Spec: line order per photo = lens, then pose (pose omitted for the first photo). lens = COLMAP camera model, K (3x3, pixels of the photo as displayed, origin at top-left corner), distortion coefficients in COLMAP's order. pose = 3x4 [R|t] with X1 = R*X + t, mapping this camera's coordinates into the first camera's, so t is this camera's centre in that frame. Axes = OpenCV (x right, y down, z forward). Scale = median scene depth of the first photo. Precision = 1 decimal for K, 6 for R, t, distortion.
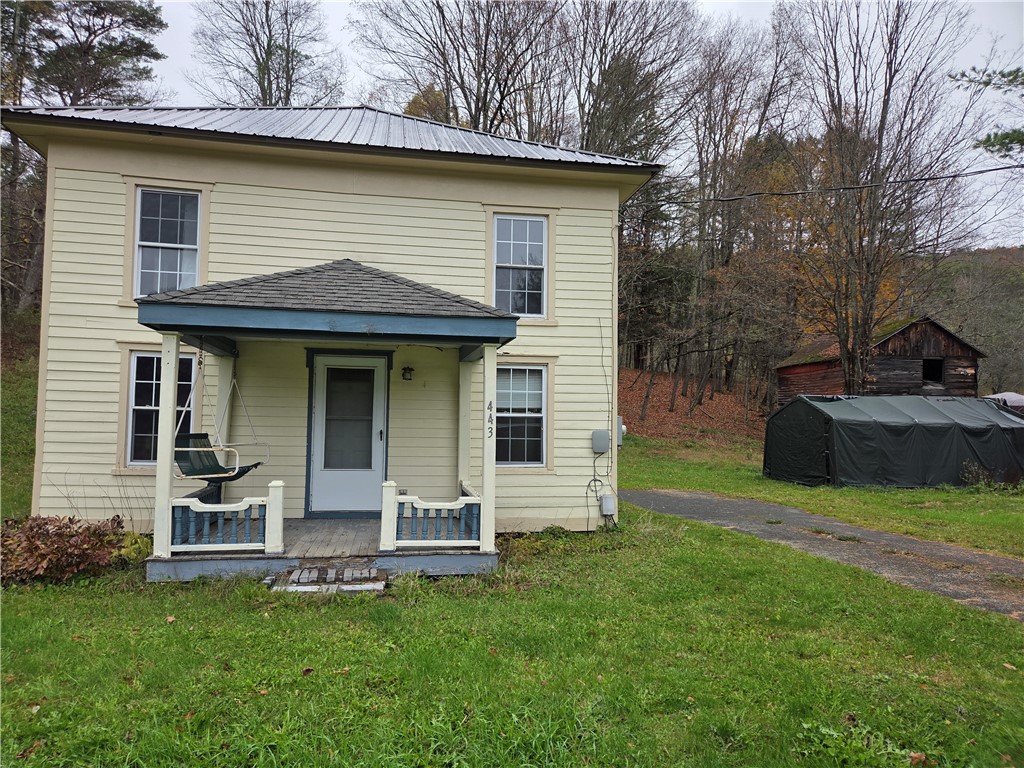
lens RADIAL K [[682.3, 0, 495.2], [0, 682.3, 391.1], [0, 0, 1]] dist [0.065632, -0.052495]
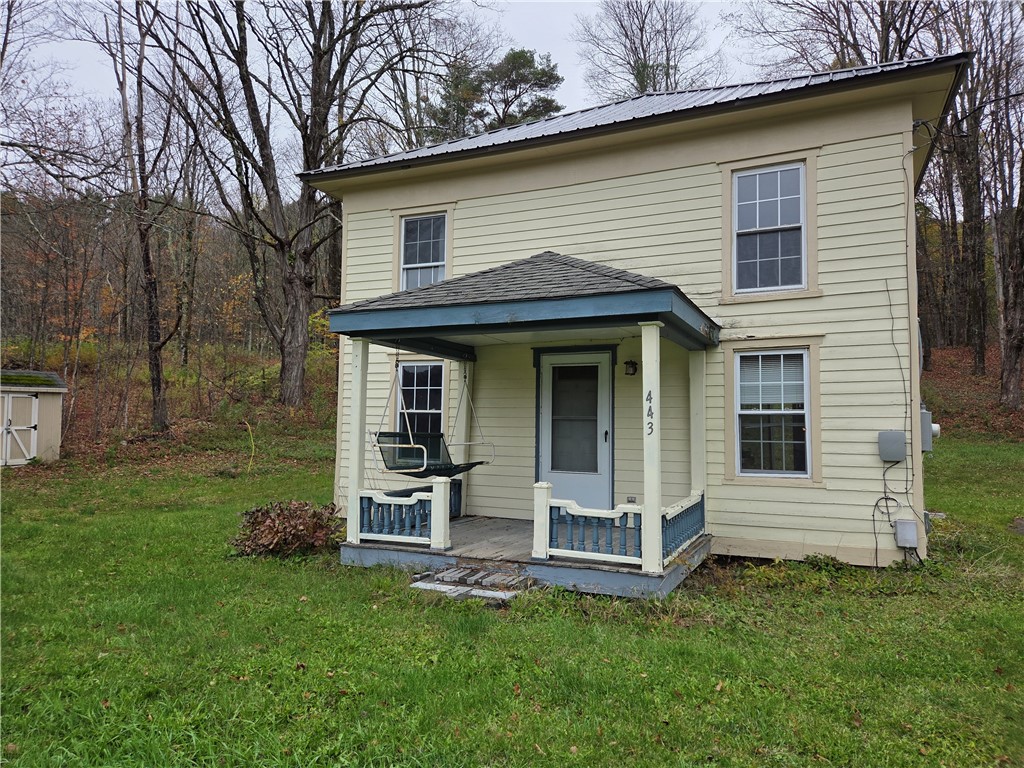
lens RADIAL K [[682.3, 0, 508.3], [0, 682.3, 384.6], [0, 0, 1]] dist [0.065632, -0.052495]
pose [[0.833358, -0.042733, -0.551080, 0.232823], [0.027147, 0.998968, -0.036411, 0.024738], [0.552067, 0.015384, 0.833658, 0.156471]]
